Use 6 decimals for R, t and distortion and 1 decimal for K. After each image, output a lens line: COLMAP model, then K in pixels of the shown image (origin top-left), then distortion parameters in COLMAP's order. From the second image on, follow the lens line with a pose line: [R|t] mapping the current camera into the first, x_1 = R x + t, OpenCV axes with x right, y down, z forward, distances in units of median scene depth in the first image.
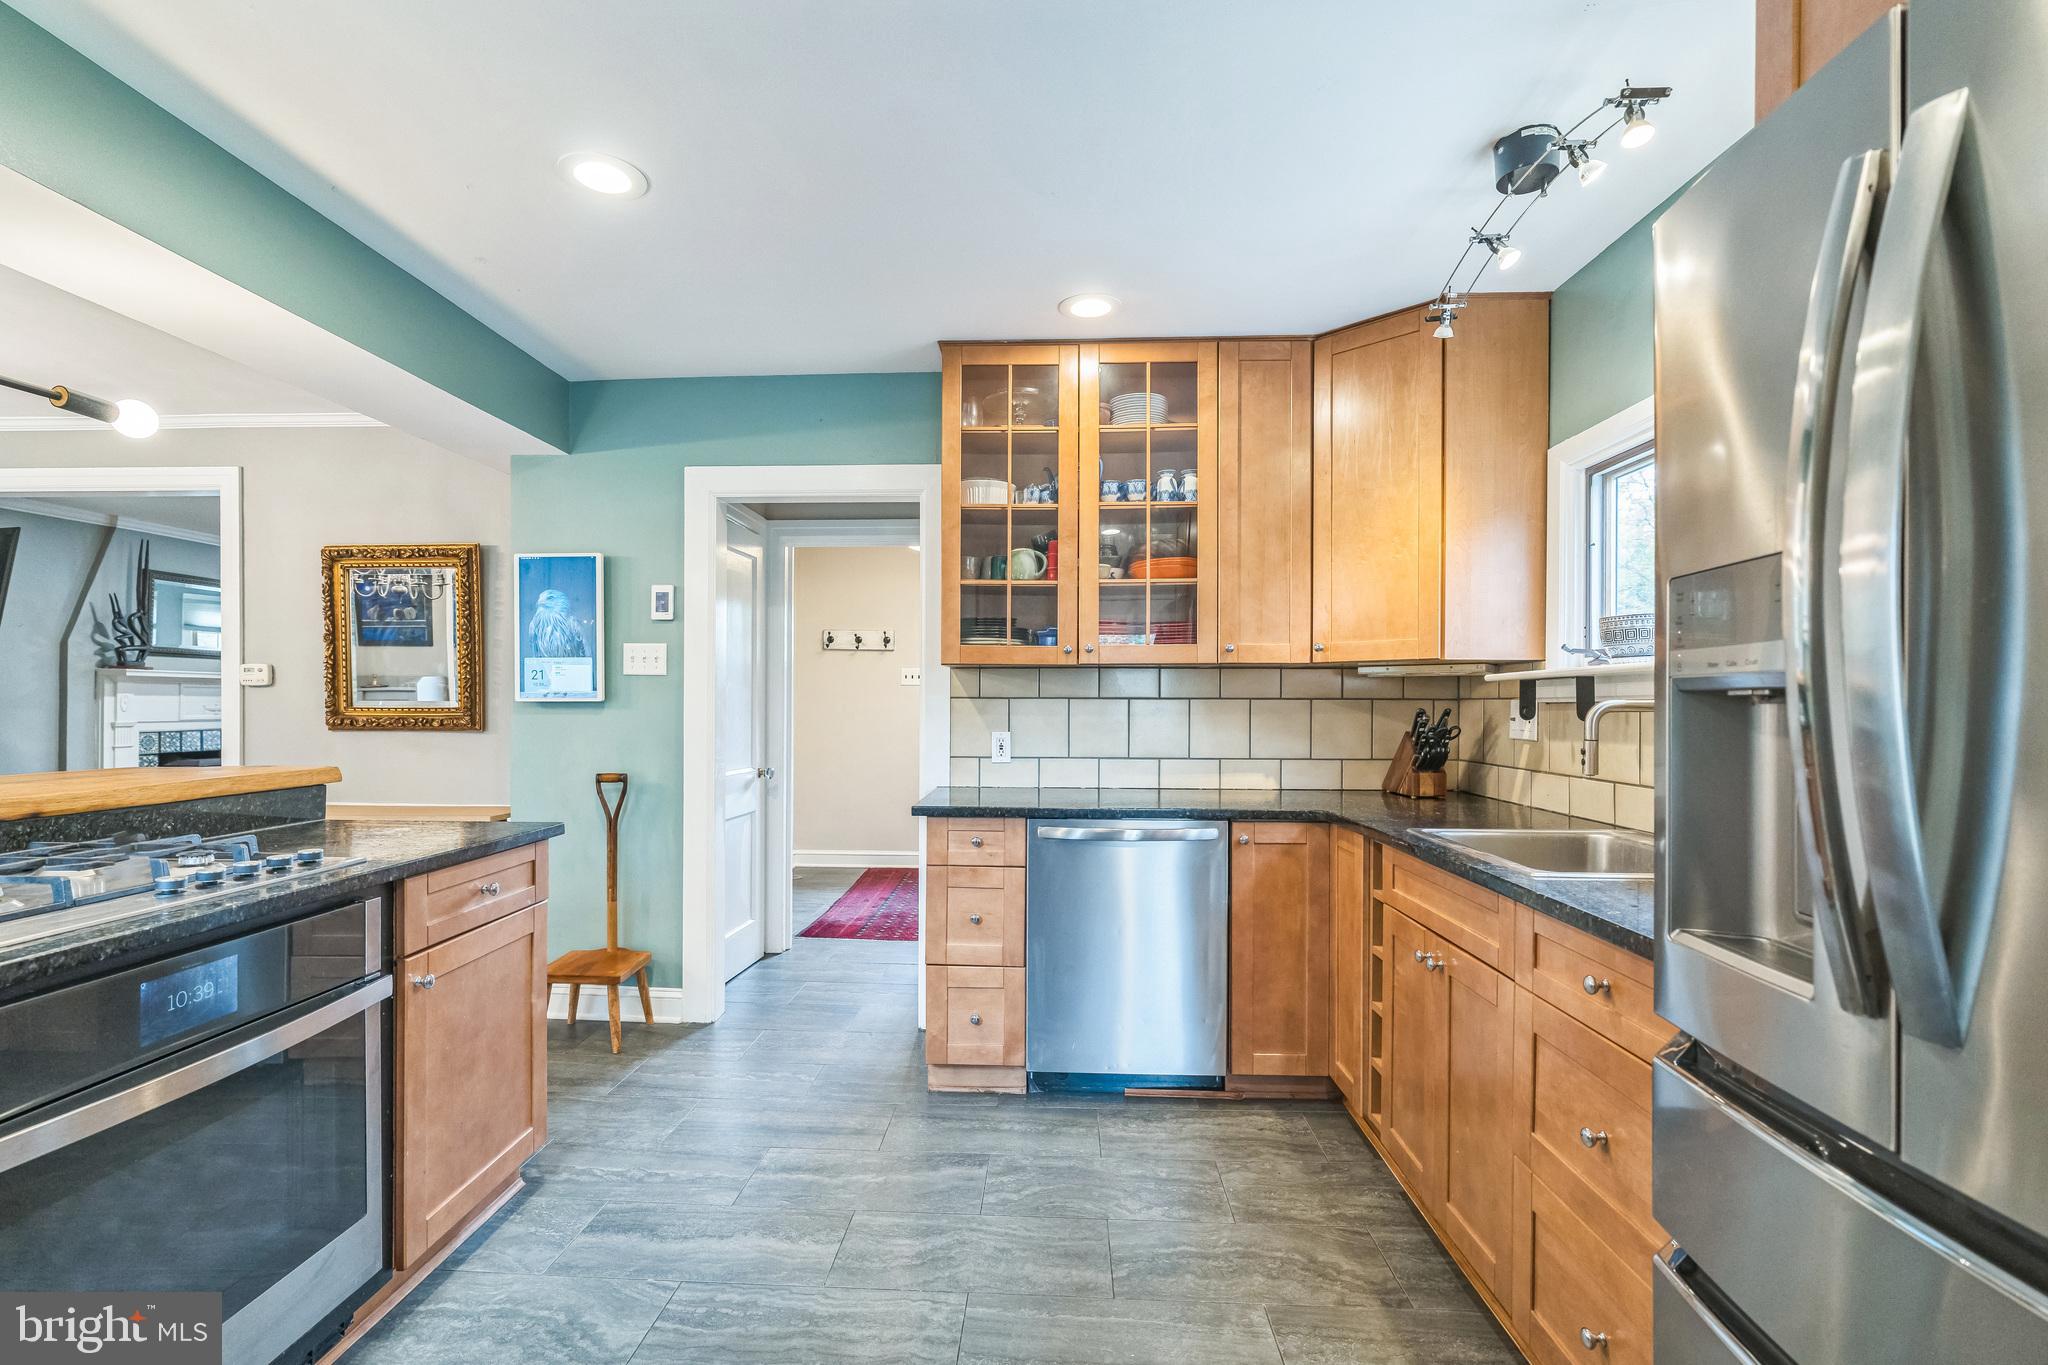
lens RADIAL K [[943.4, 0, 1029.1], [0, 943.4, 697.8], [0, 0, 1]] dist [-0.009368, 0.004612]
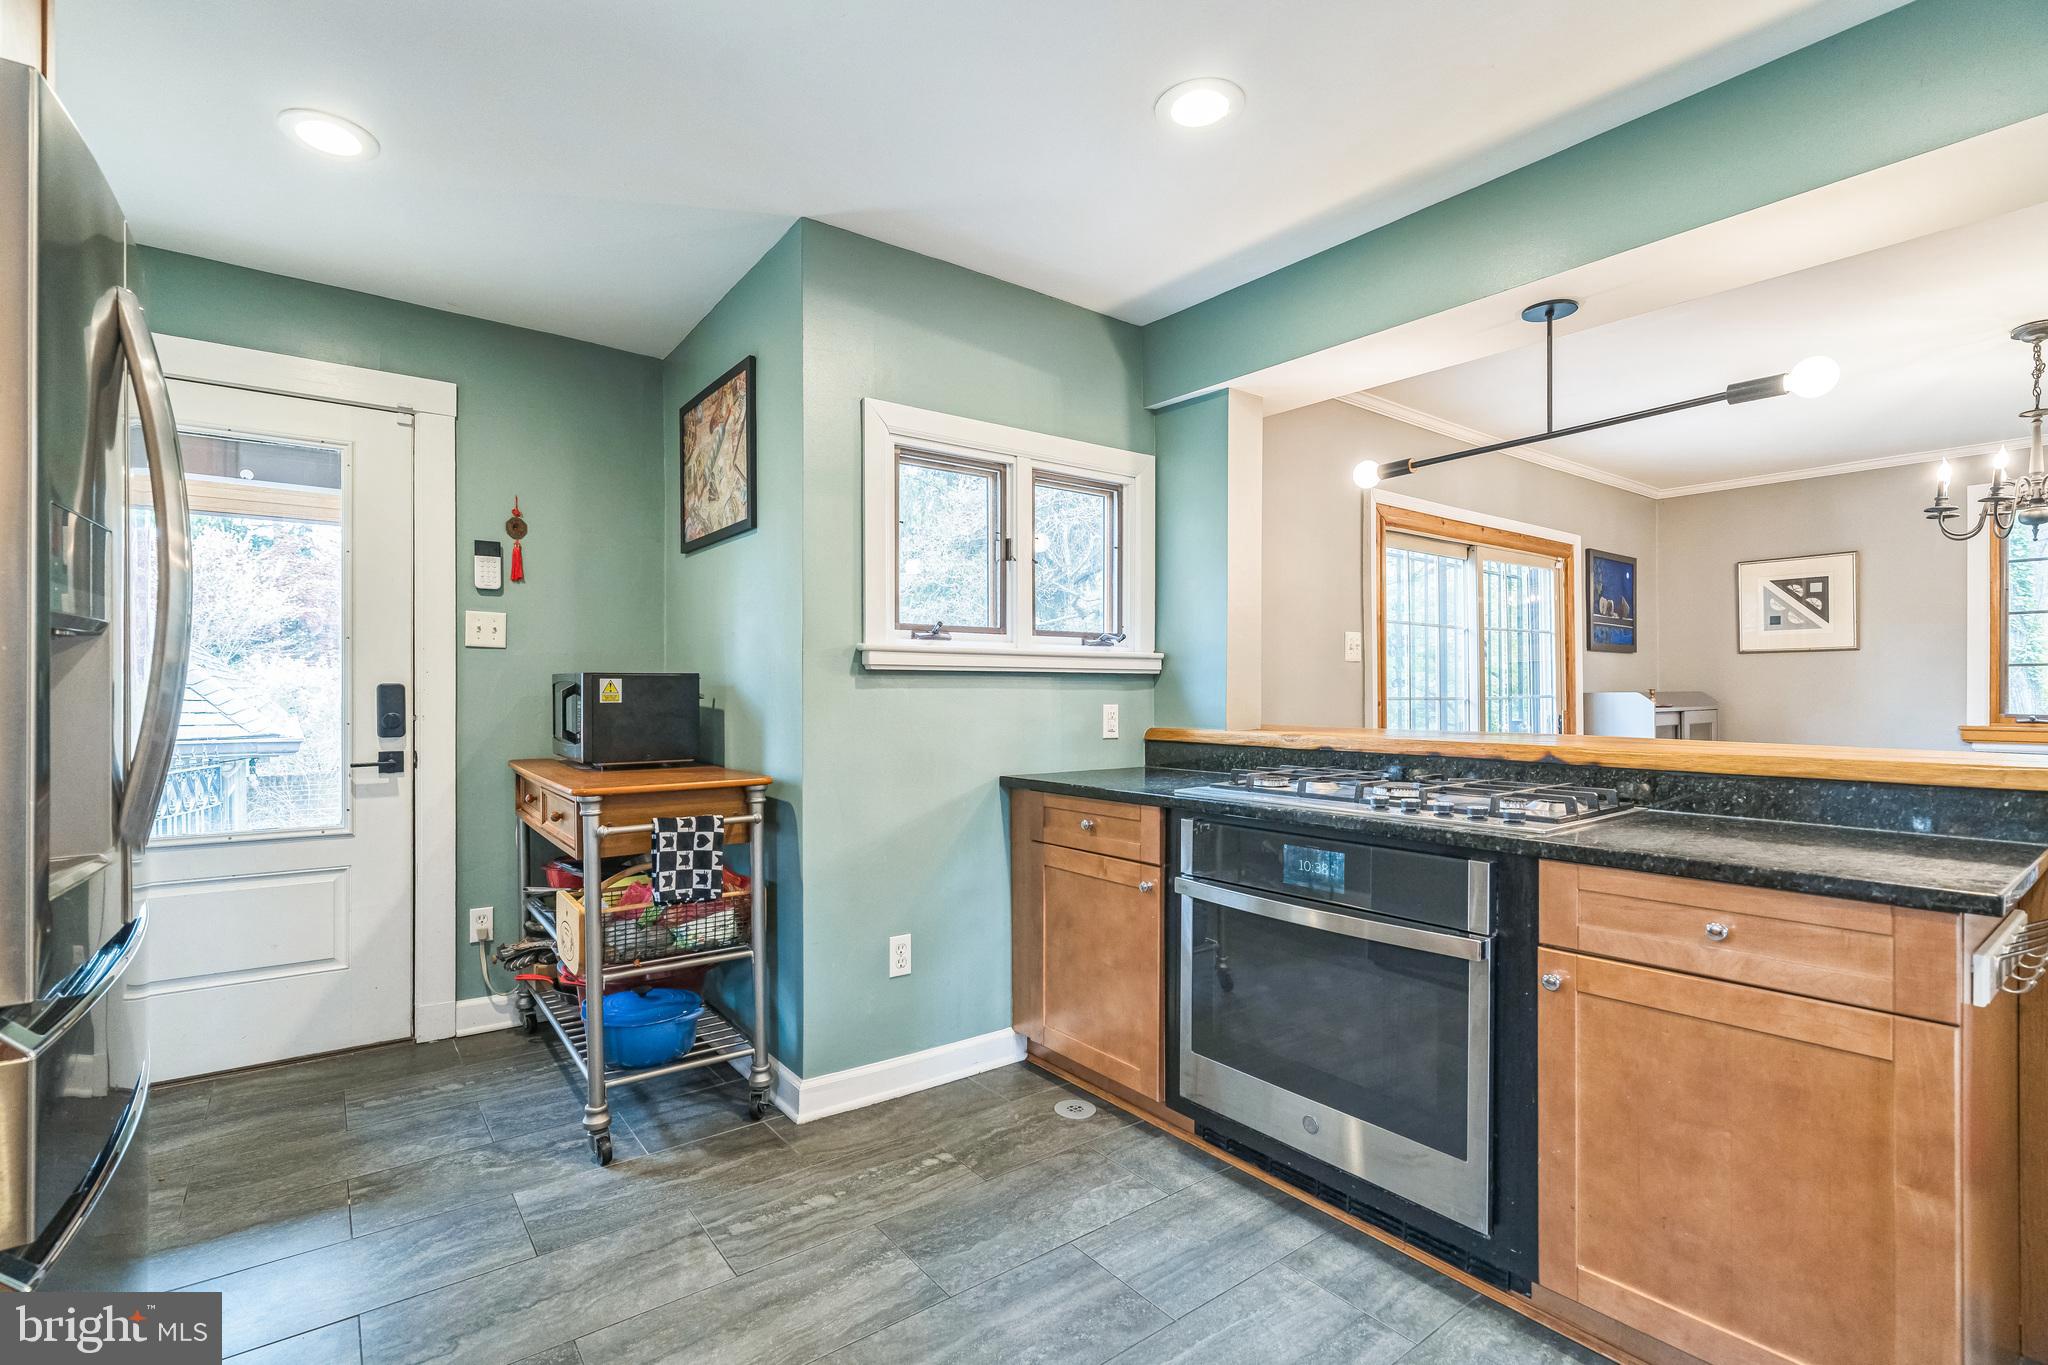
lens RADIAL K [[943.4, 0, 1015.4], [0, 943.4, 689.1], [0, 0, 1]] dist [-0.009368, 0.004612]
pose [[-0.775743, -0.008060, -0.630997, 0.177065], [-0.002306, 0.999948, -0.009938, 0.020296], [0.631044, -0.006254, -0.775722, 0.774965]]
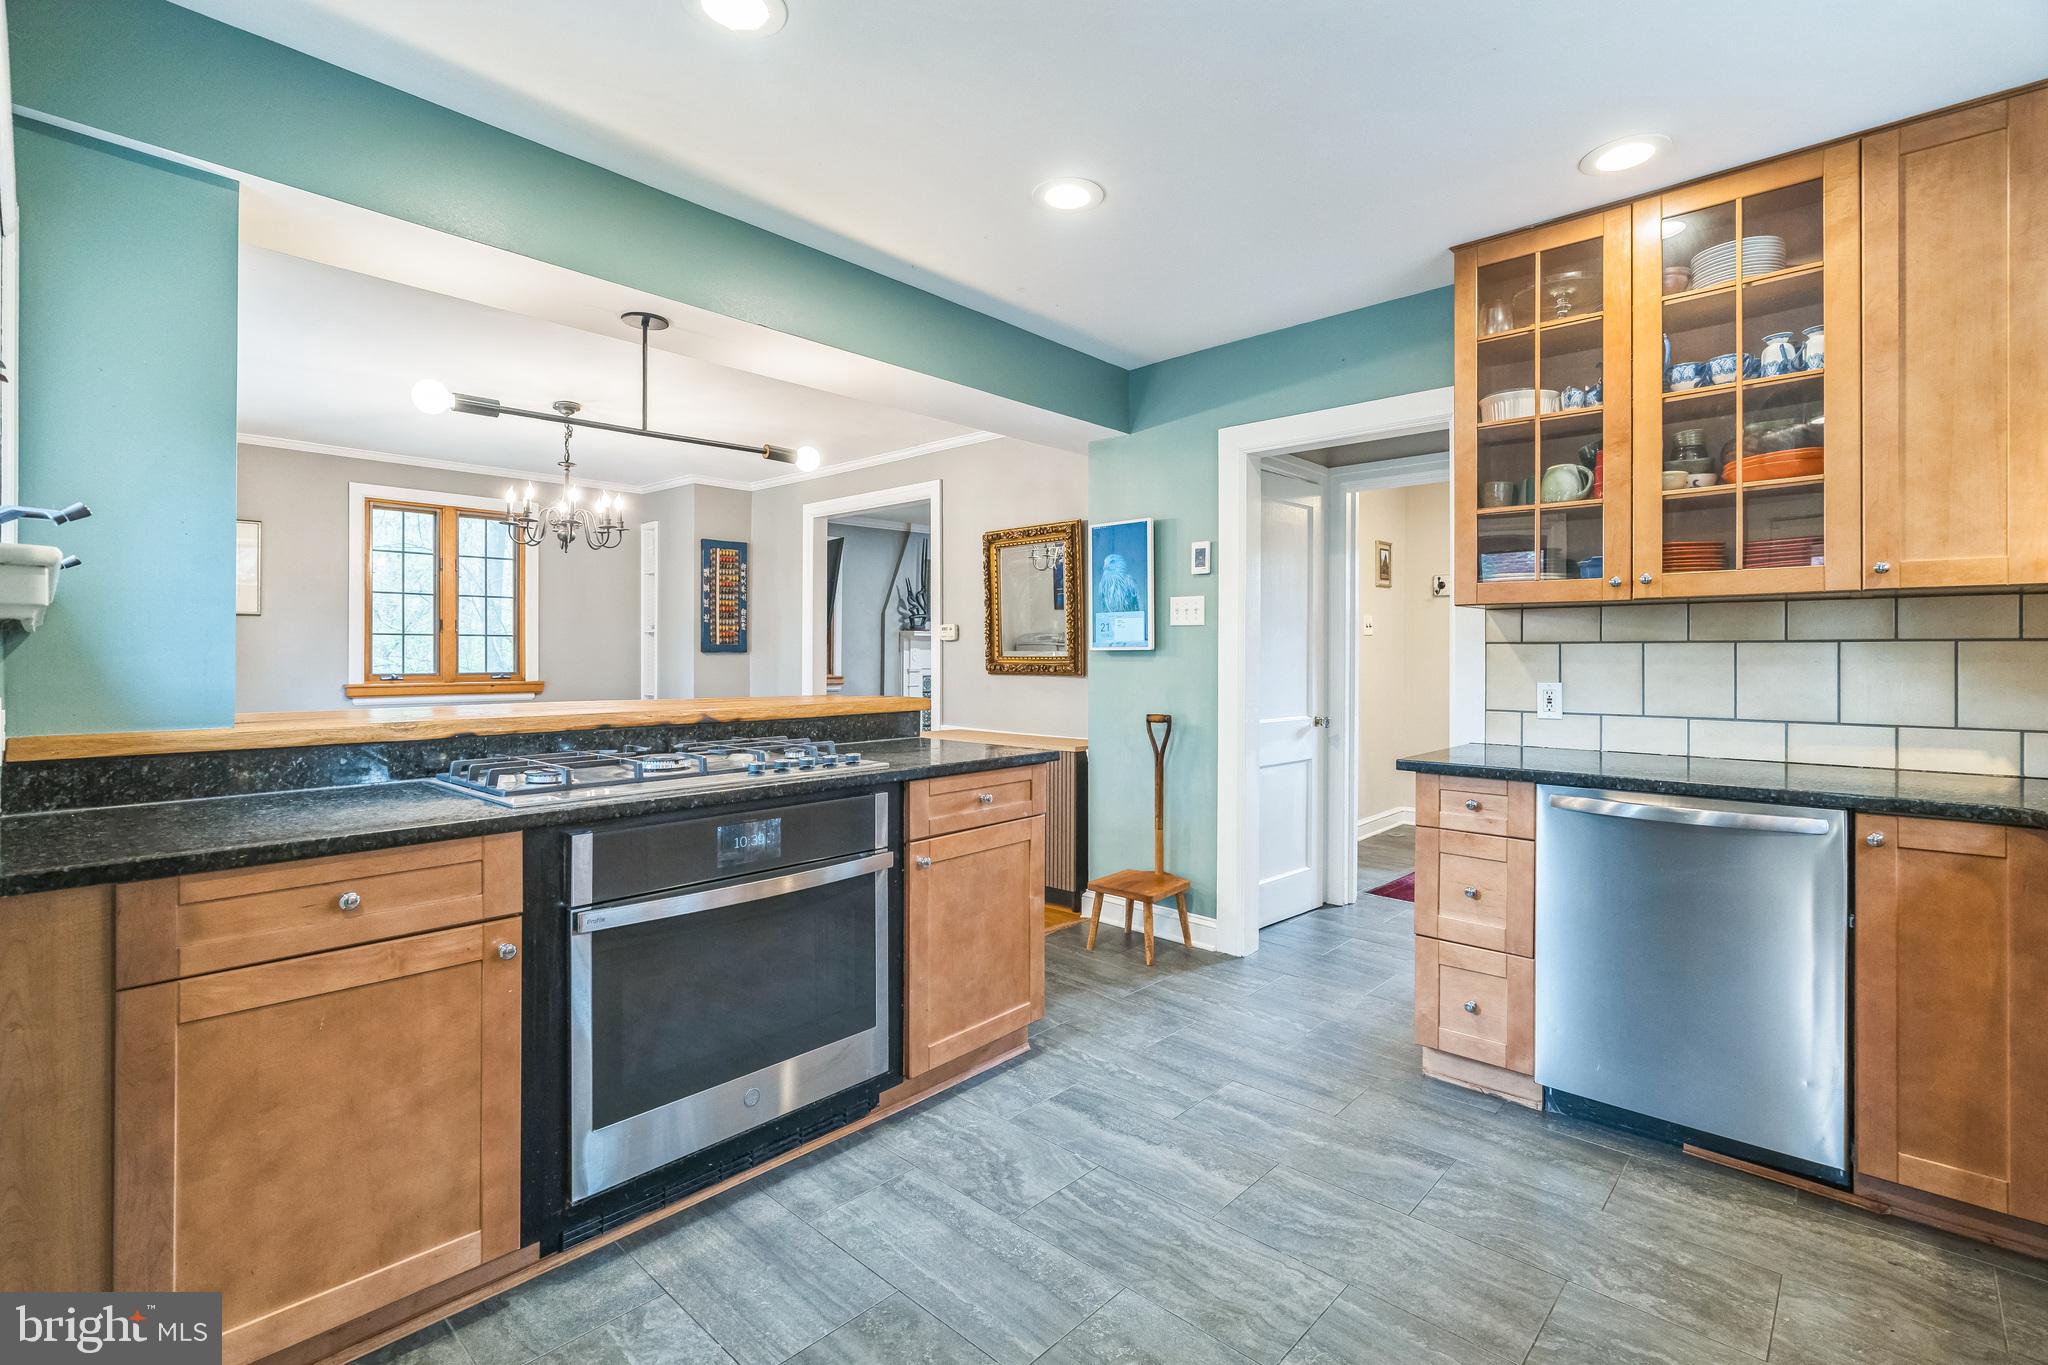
lens RADIAL K [[943.4, 0, 1032.7], [0, 943.4, 642.7], [0, 0, 1]] dist [-0.009368, 0.004612]
pose [[0.764317, -0.011017, -0.644747, 0.178604], [0.004903, 0.999924, -0.011273, 0.008000], [0.644822, 0.005455, 0.764313, 0.056137]]
